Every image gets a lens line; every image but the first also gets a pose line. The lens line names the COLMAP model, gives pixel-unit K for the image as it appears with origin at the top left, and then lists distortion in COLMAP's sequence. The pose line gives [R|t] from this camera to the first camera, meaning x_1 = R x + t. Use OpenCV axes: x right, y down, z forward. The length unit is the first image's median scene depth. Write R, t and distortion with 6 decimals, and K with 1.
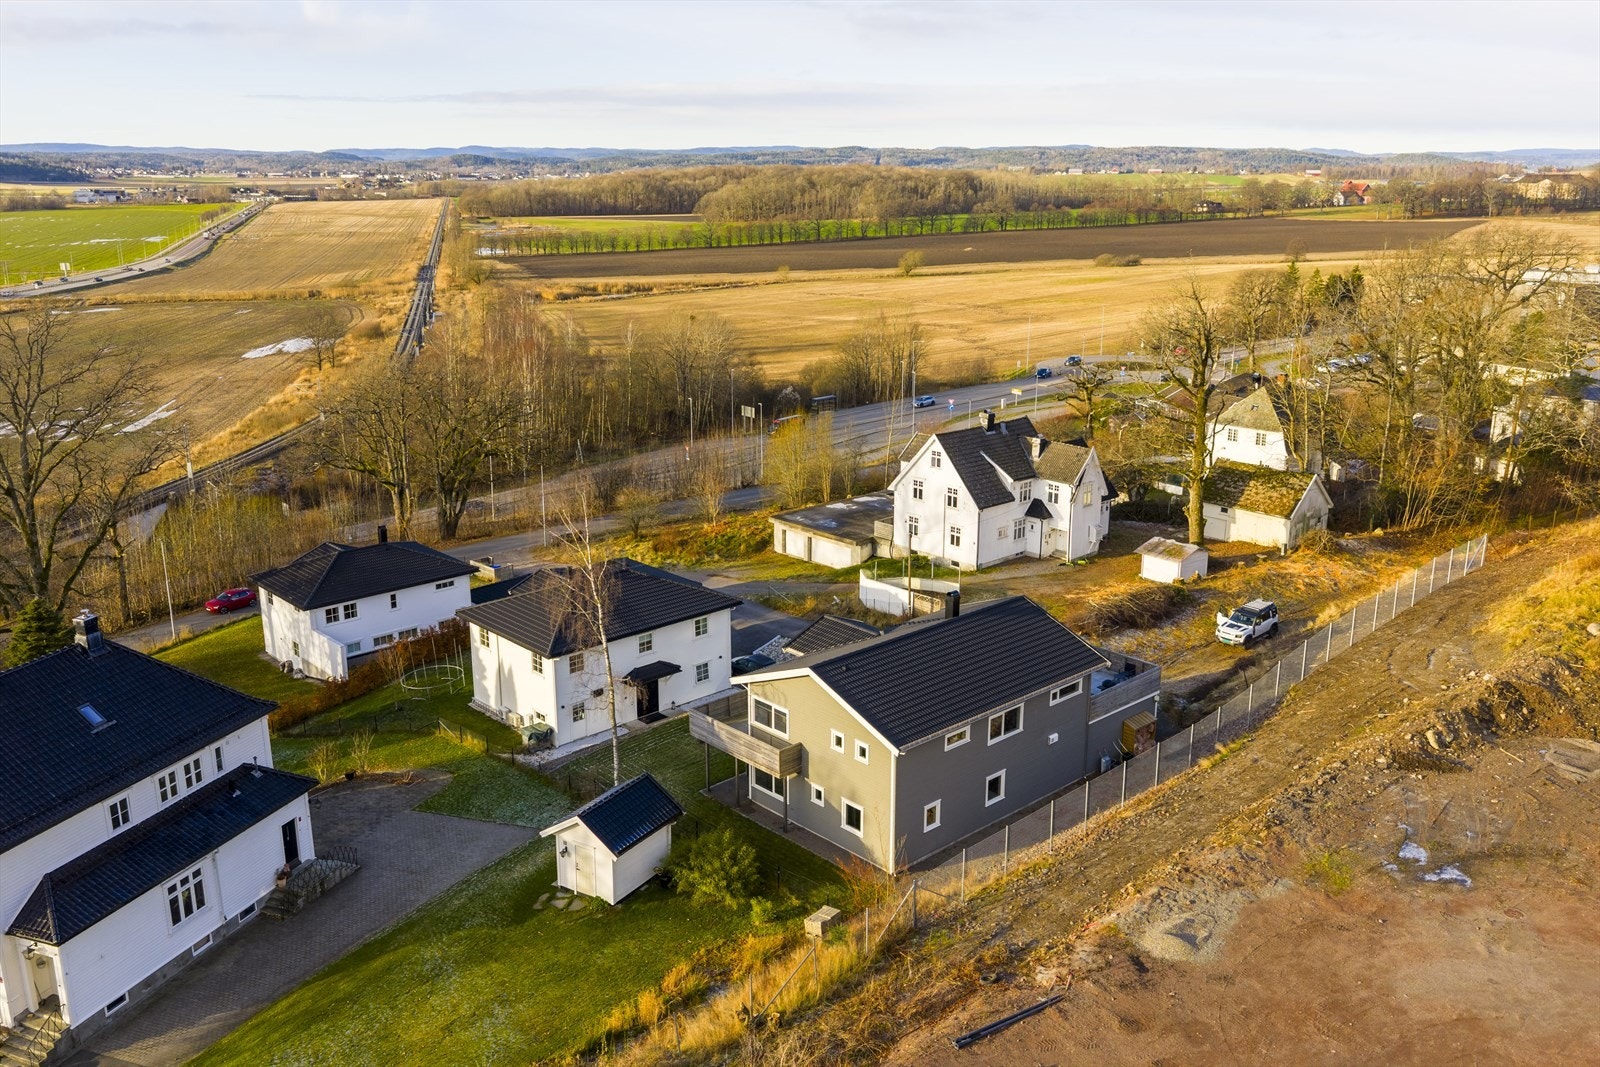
lens RADIAL K [[1322.1, 0, 809.1], [0, 1322.1, 533.9], [0, 0, 1]] dist [0.023743, -0.034311]
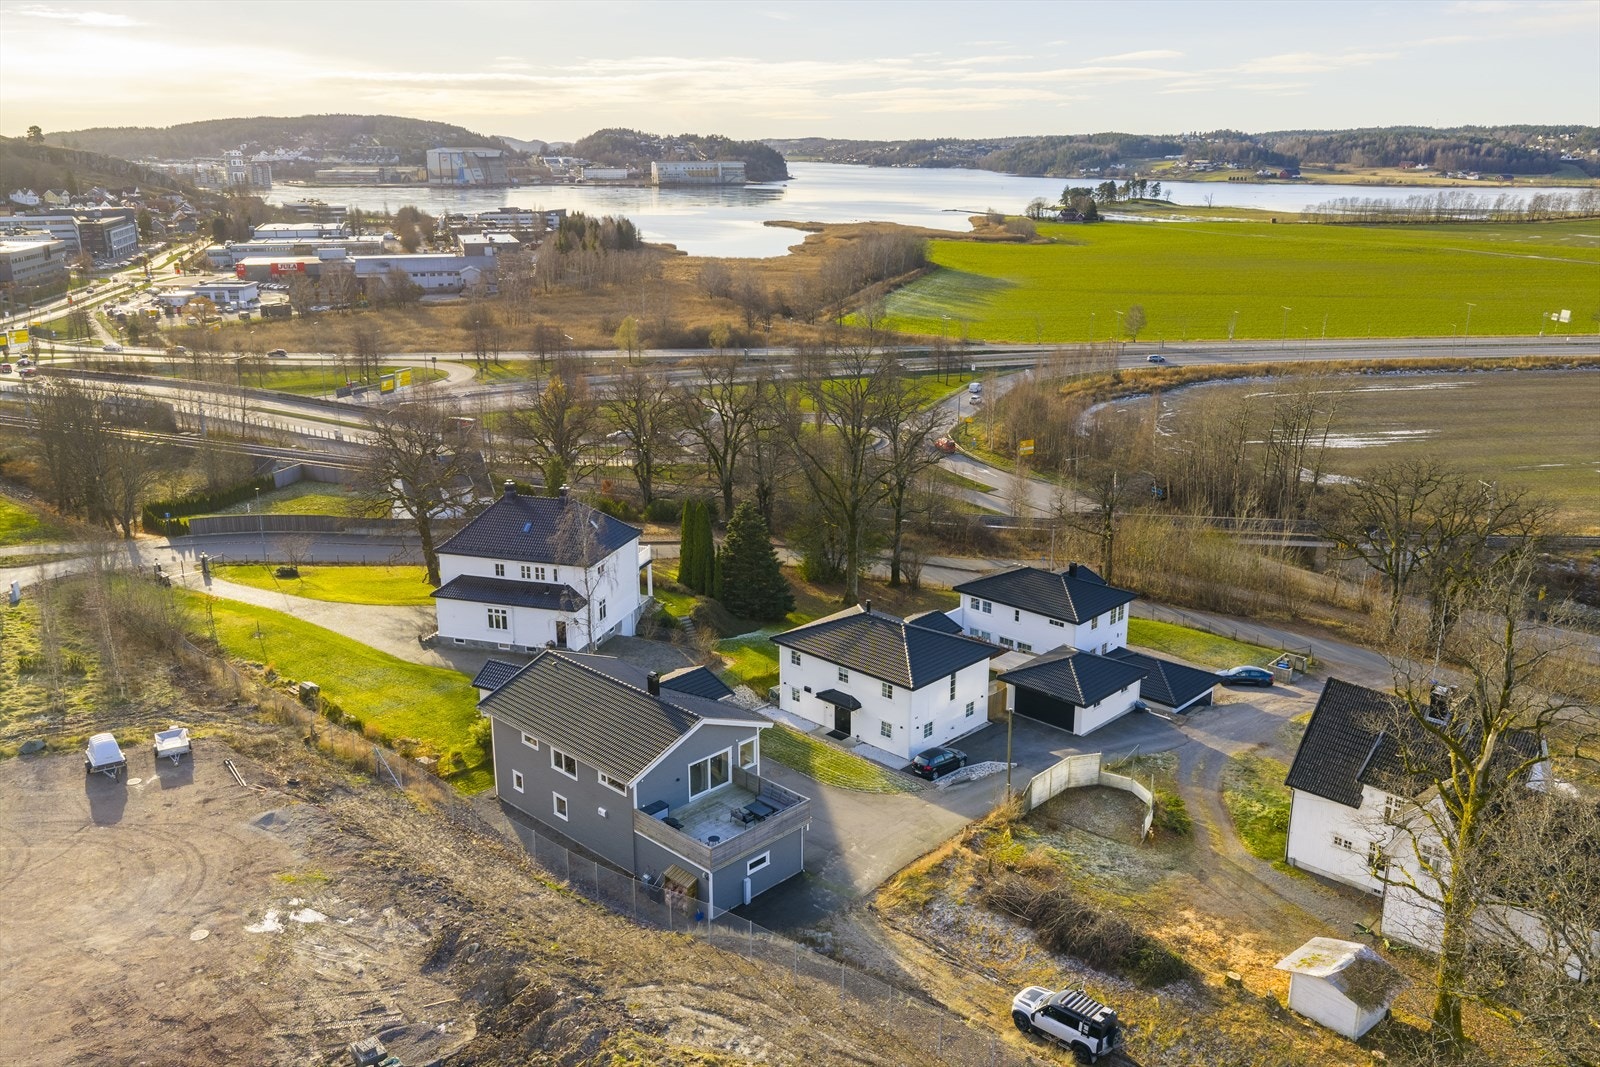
lens RADIAL K [[1322.1, 0, 805.9], [0, 1322.1, 533.3], [0, 0, 1]] dist [0.023743, -0.034311]
pose [[0.052531, 0.280780, -0.958333, 0.775576], [-0.266121, 0.928891, 0.257567, -0.265371], [0.962507, 0.241502, 0.123517, 0.596095]]
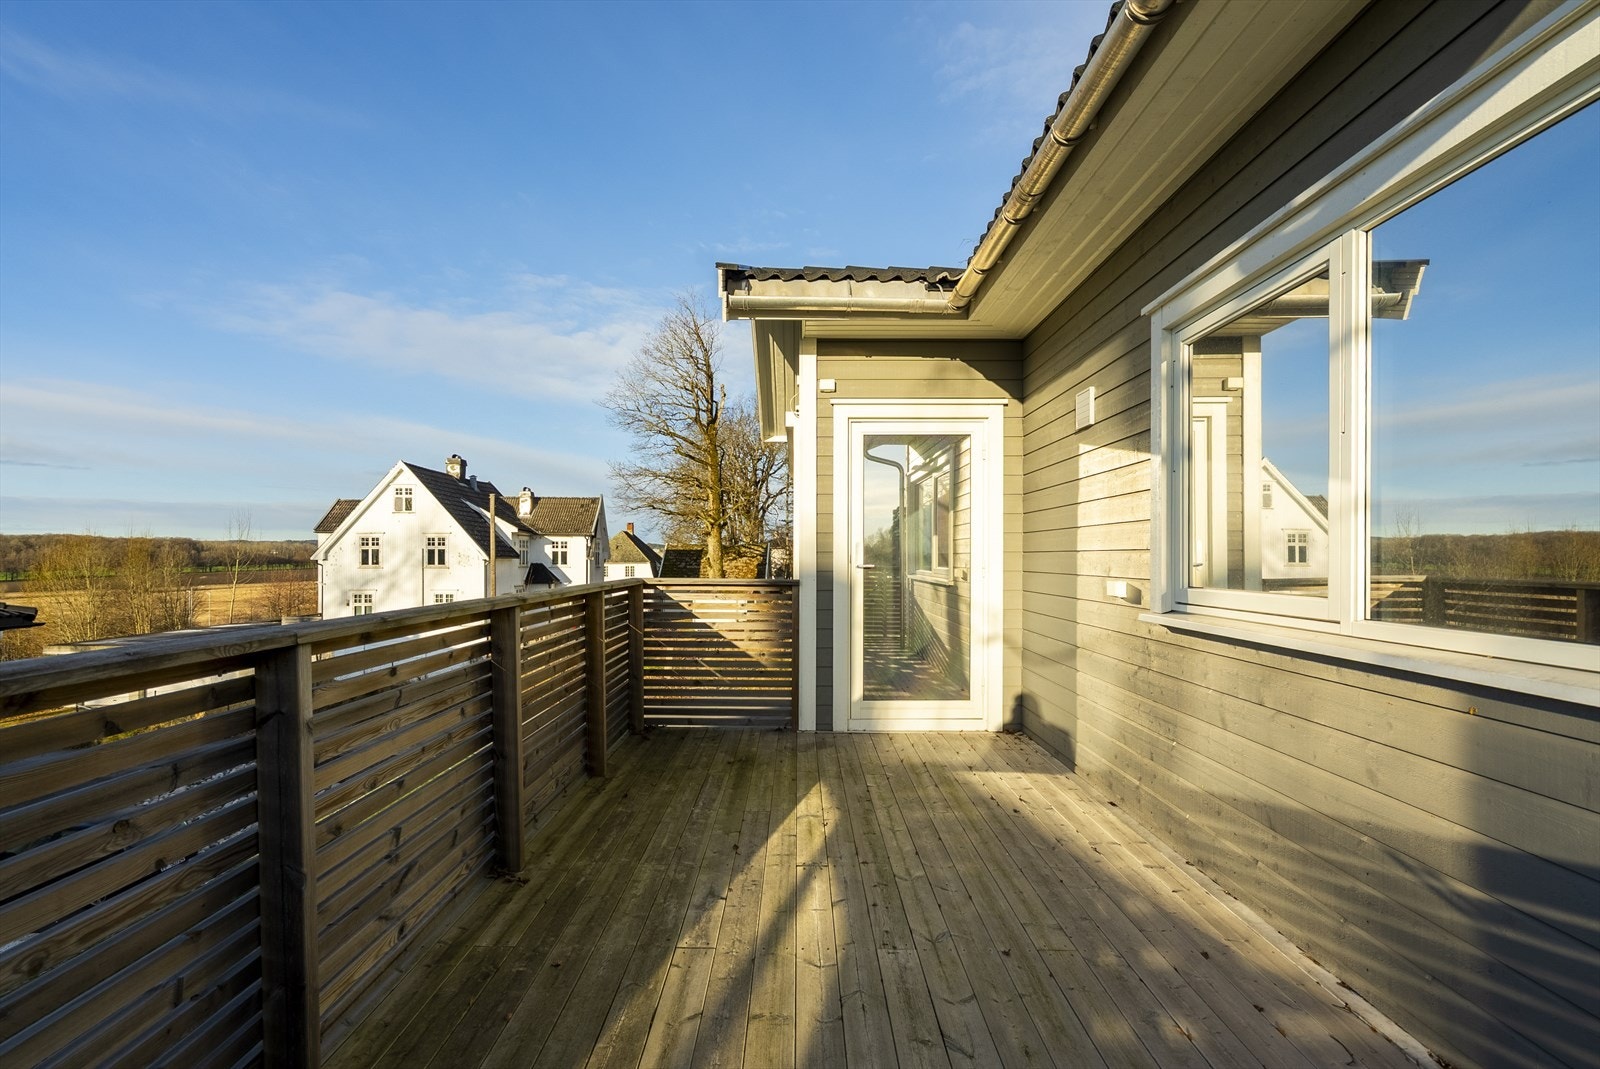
lens RADIAL K [[727.1, 0, 797.9], [0, 727.1, 551.4], [0, 0, 1]] dist [-0.001260, -0.000243]
pose [[0.682176, 0.001301, 0.731187, -0.041289], [0.196090, 0.963042, -0.184659, 0.080286], [-0.704404, 0.269348, 0.656709, 0.611588]]
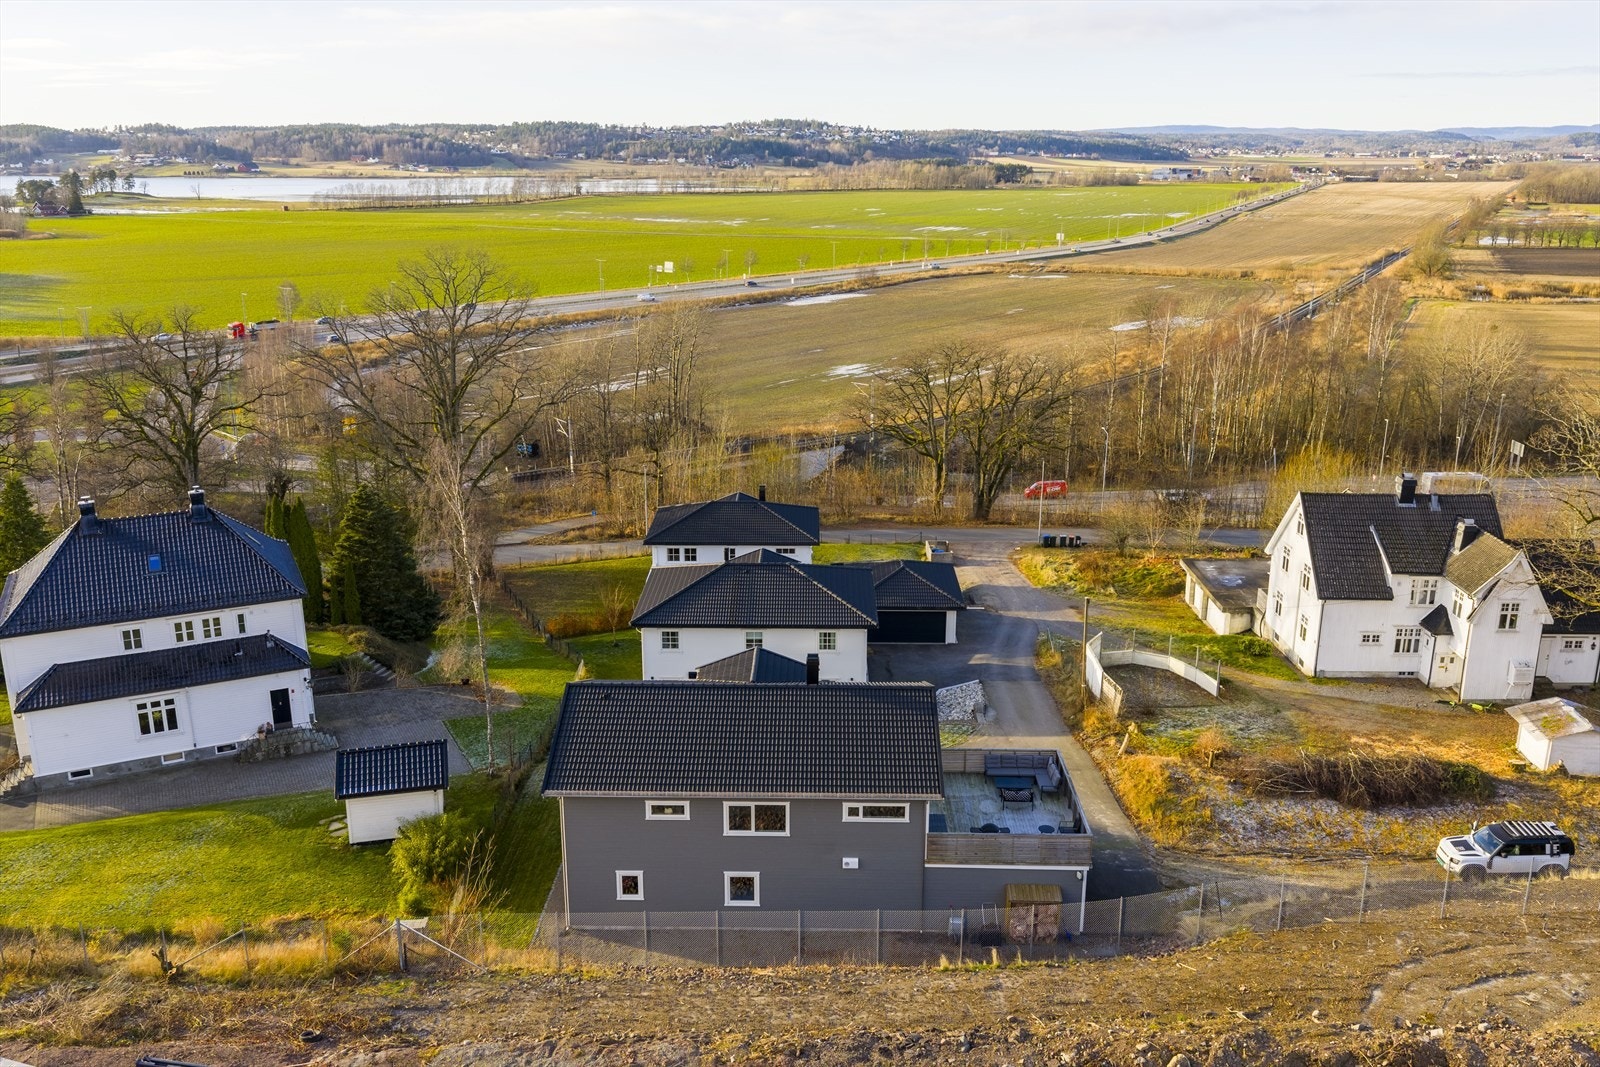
lens RADIAL K [[1322.1, 0, 807.7], [0, 1322.1, 530.2], [0, 0, 1]] dist [0.023743, -0.034311]
pose [[0.720041, 0.193973, -0.666269, 0.406344], [-0.186391, 0.978916, 0.083561, -0.064342], [0.668430, 0.064019, 0.741015, 0.231609]]
